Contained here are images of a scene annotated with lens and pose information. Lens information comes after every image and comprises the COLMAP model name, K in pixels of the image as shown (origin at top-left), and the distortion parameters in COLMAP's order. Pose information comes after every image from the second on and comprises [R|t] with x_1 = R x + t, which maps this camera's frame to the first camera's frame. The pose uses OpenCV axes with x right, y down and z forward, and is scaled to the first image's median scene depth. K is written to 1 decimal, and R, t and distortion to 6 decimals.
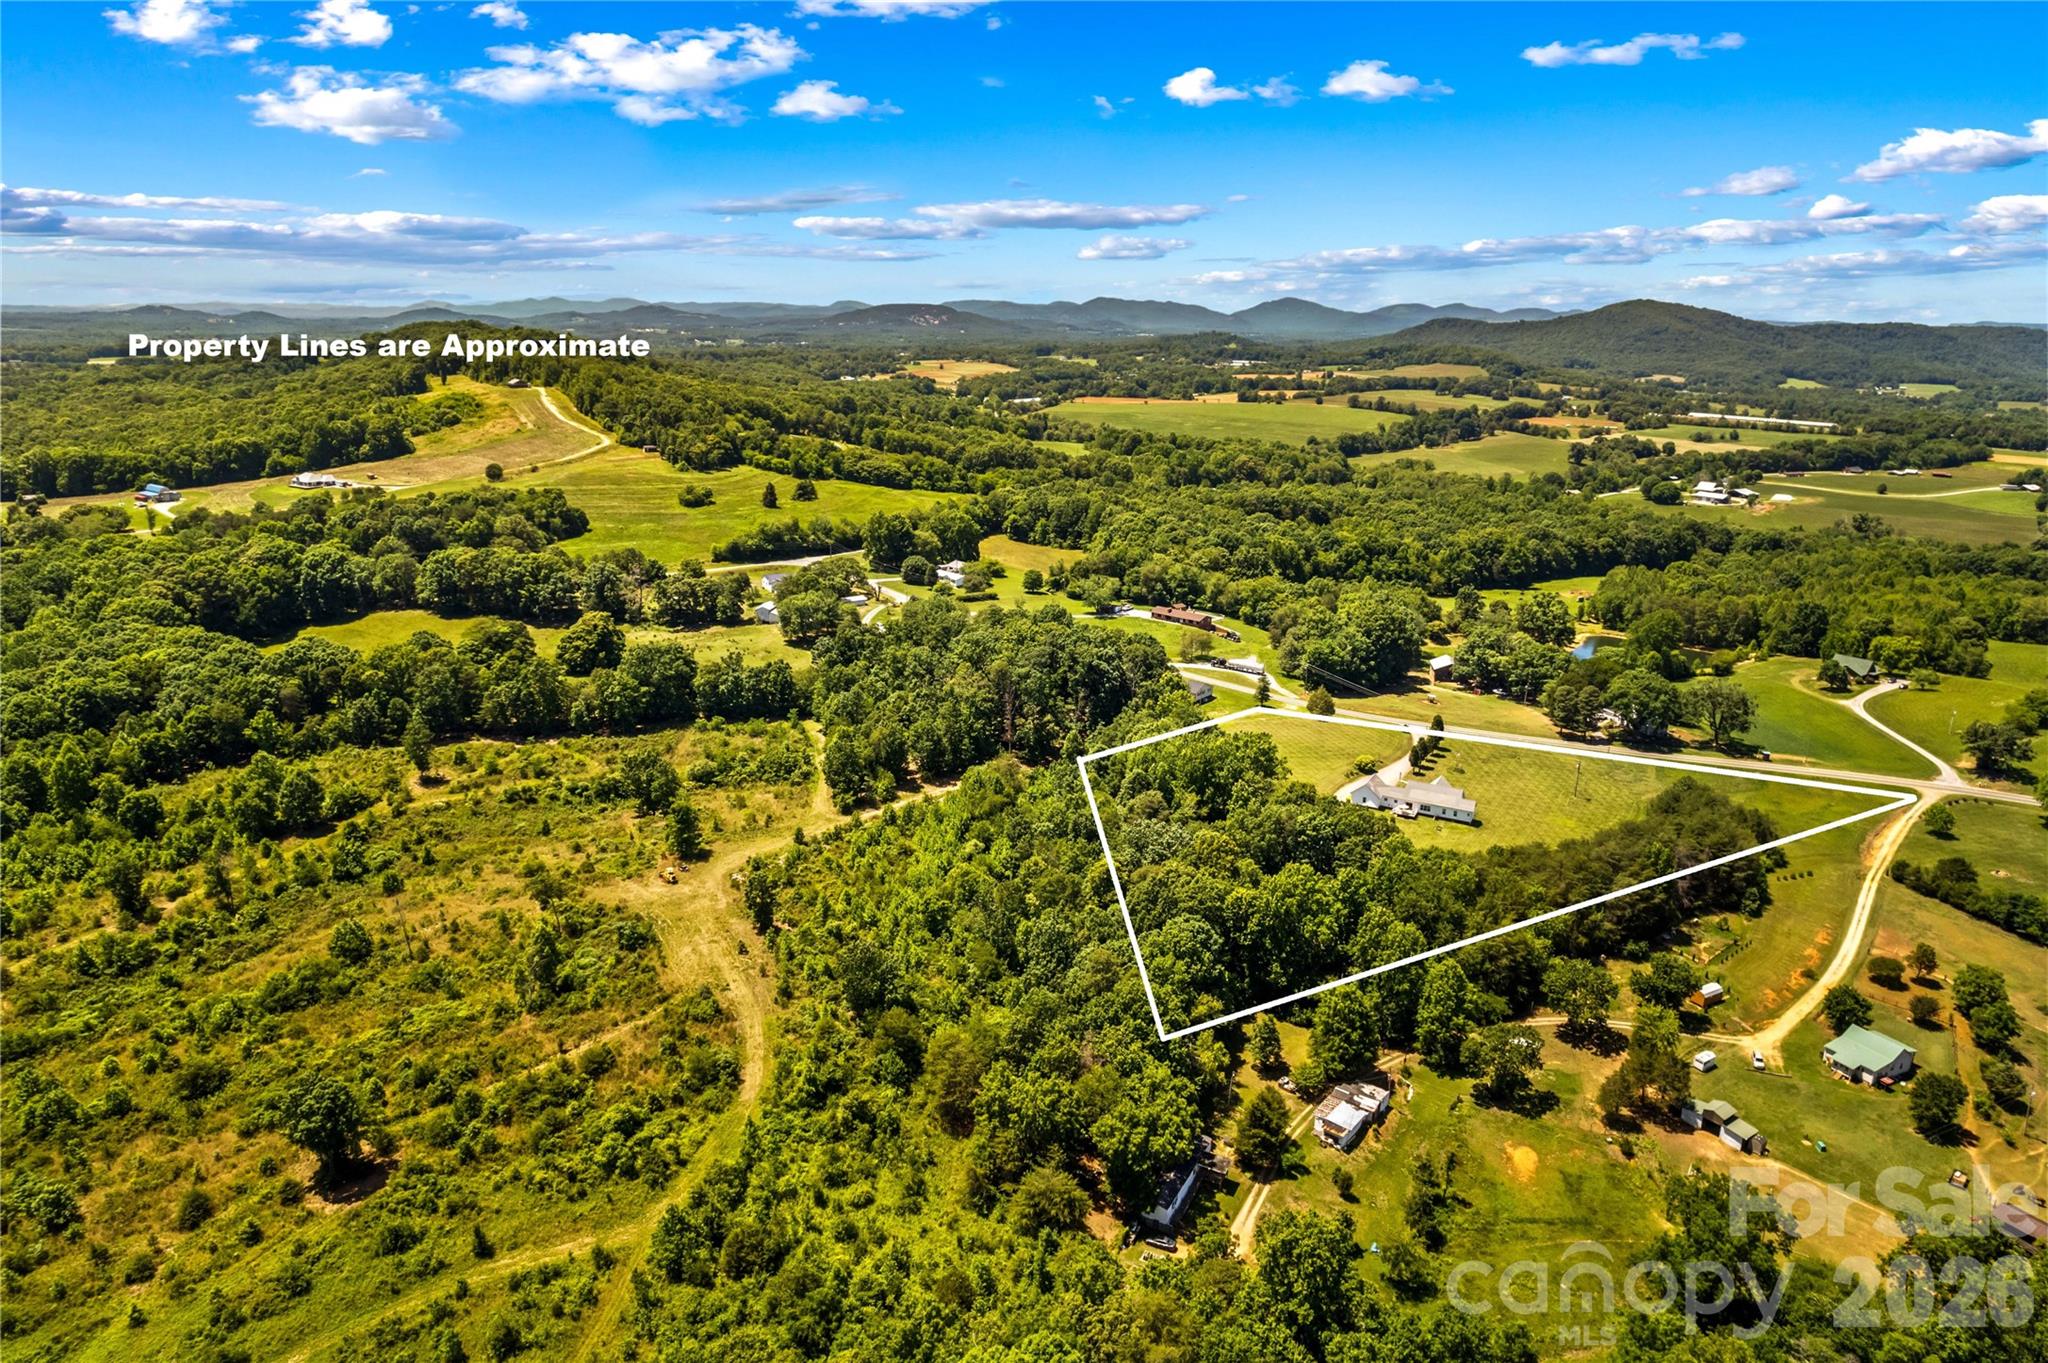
lens RADIAL K [[1363.1, 0, 1024.0], [0, 1363.1, 681.5], [0, 0, 1]] dist [-0.034210, 0.017370]
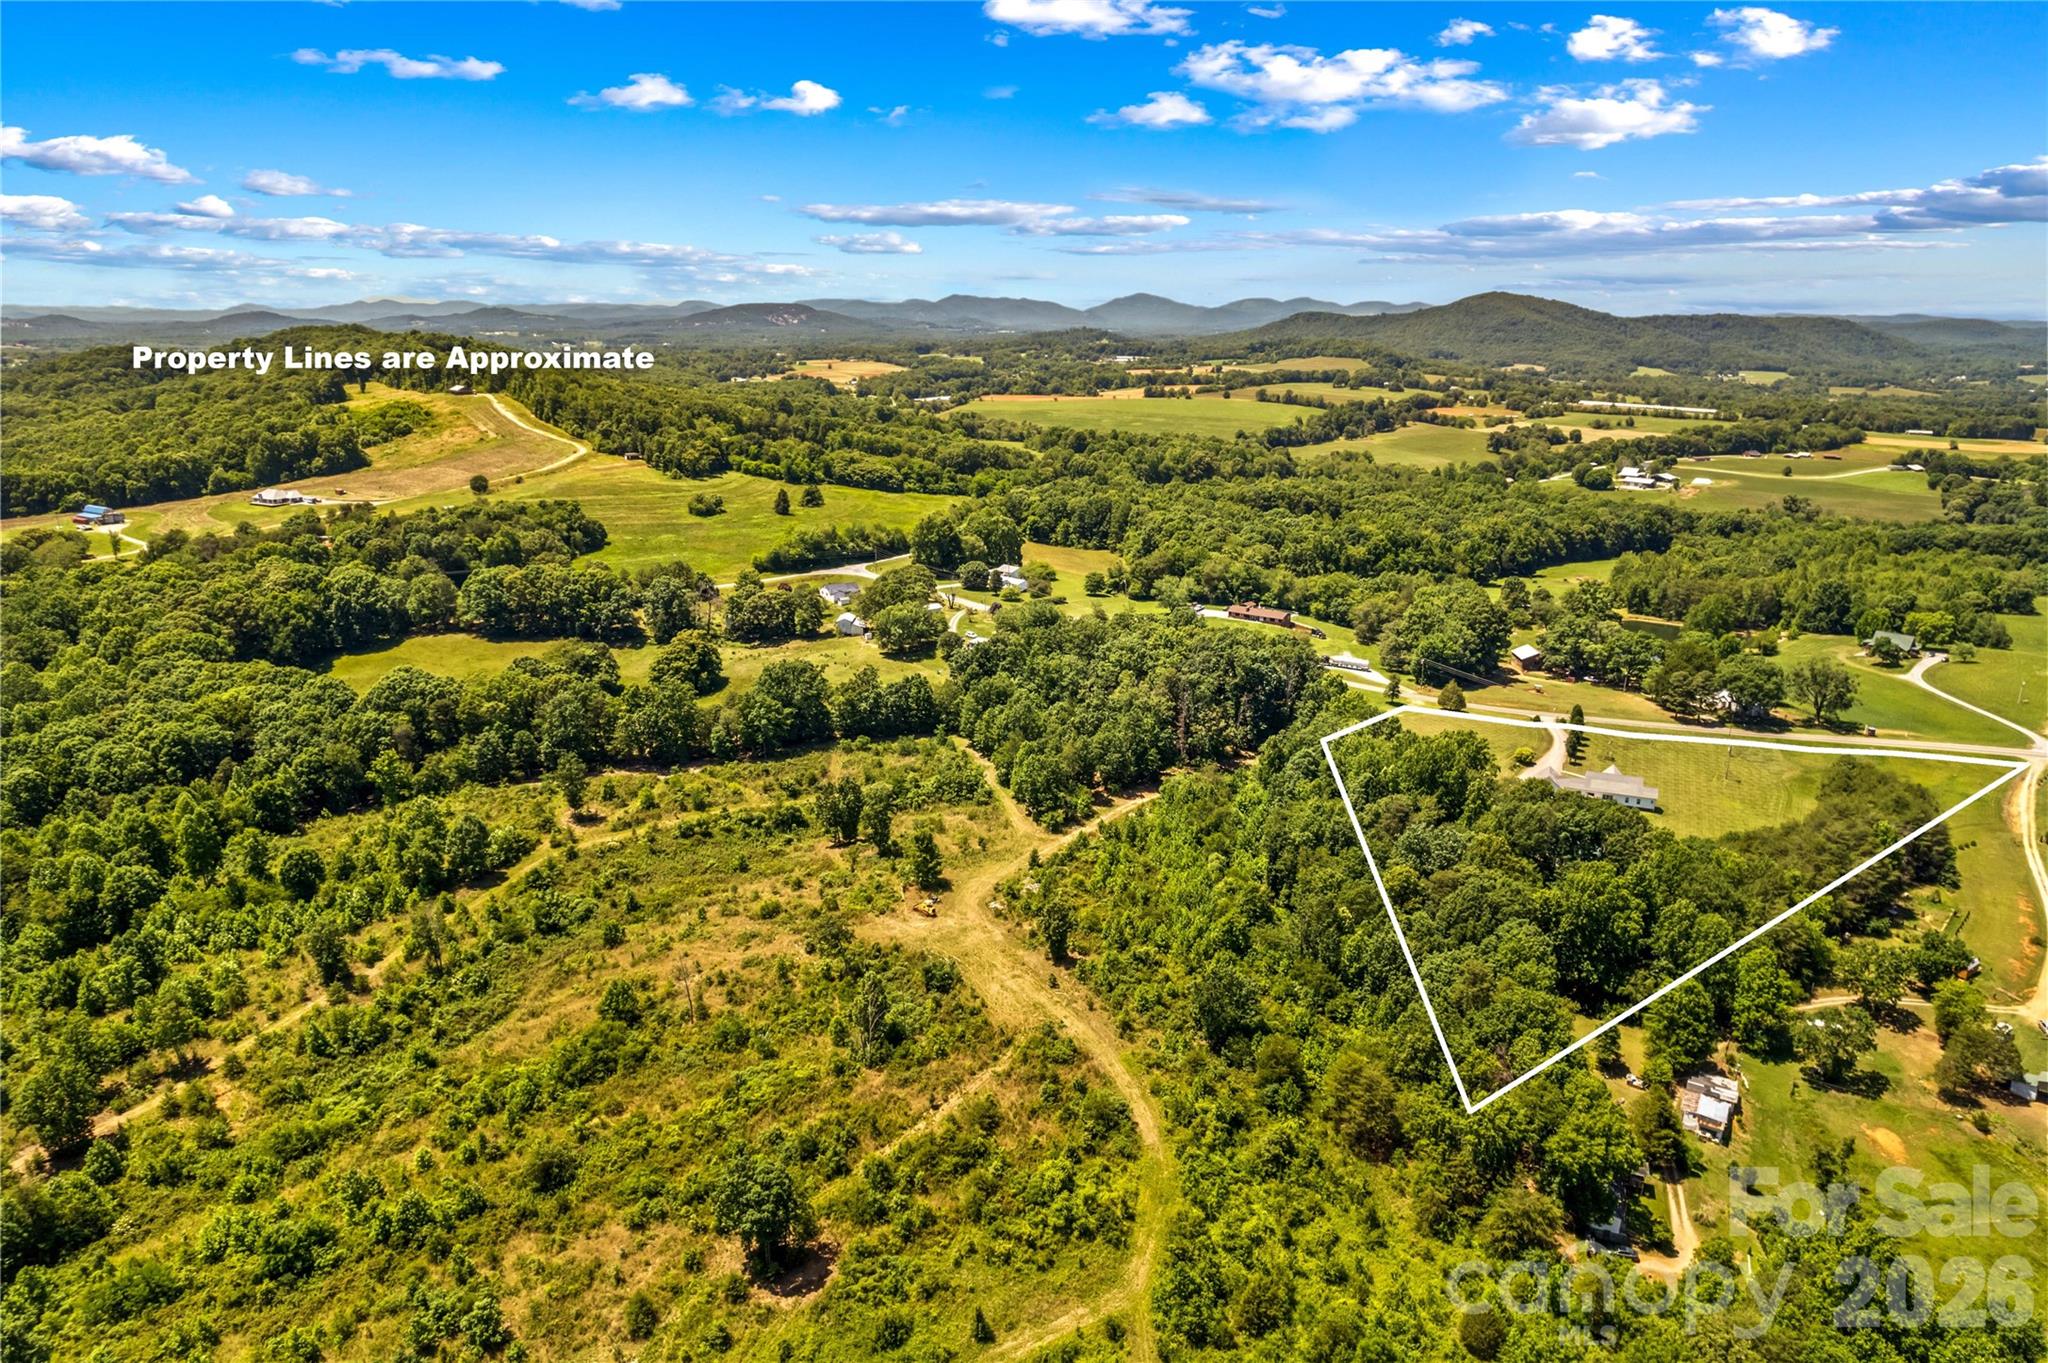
lens RADIAL K [[1363.1, 0, 1024.0], [0, 1363.1, 681.5], [0, 0, 1]] dist [-0.034210, 0.017370]
pose [[0.993489, -0.037280, 0.107652, -0.152787], [0.037088, 0.999305, 0.003792, -0.008546], [-0.107719, 0.000225, 0.994181, 0.026946]]
